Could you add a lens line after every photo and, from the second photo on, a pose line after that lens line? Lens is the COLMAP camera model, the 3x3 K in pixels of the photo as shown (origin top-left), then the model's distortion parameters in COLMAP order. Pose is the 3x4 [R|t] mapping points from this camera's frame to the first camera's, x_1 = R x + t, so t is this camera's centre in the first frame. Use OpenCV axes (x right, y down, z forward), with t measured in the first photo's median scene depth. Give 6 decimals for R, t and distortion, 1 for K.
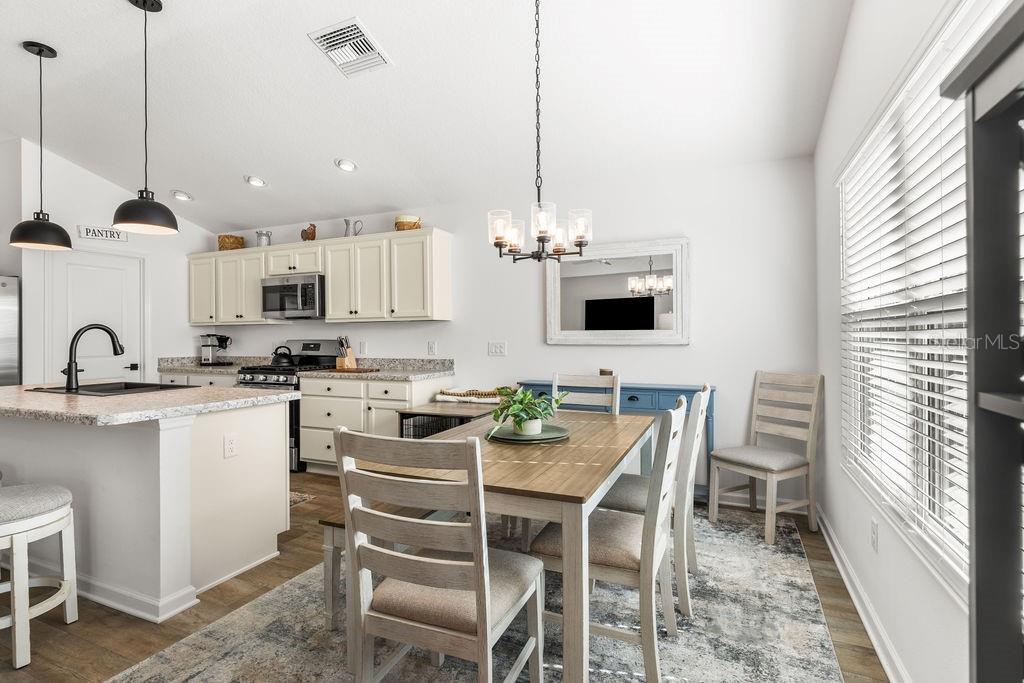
lens RADIAL K [[493.1, 0, 512.1], [0, 493.1, 336.4], [0, 0, 1]] dist [-0.001441, -0.000249]
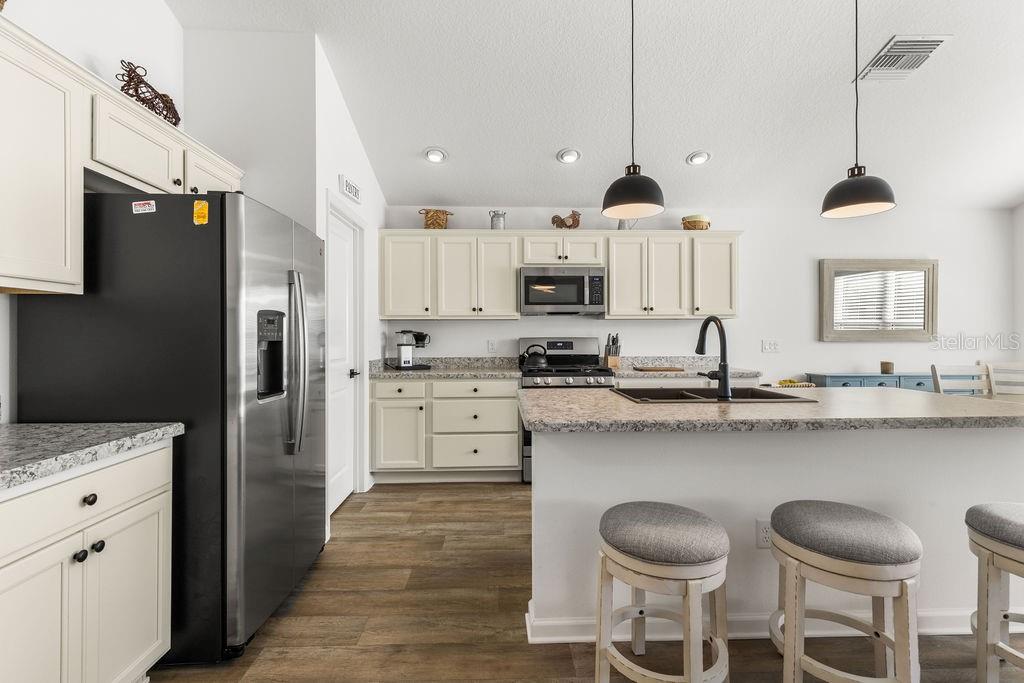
lens RADIAL K [[390.9, 0, 509.3], [0, 390.9, 342.6], [0, 0, 1]] dist [-0.000660, 0.000117]
pose [[0.907763, -0.002141, 0.419477, -0.757552], [-0.003782, 0.999905, 0.013288, 0.006557], [-0.419466, -0.013649, 0.907669, 0.358907]]
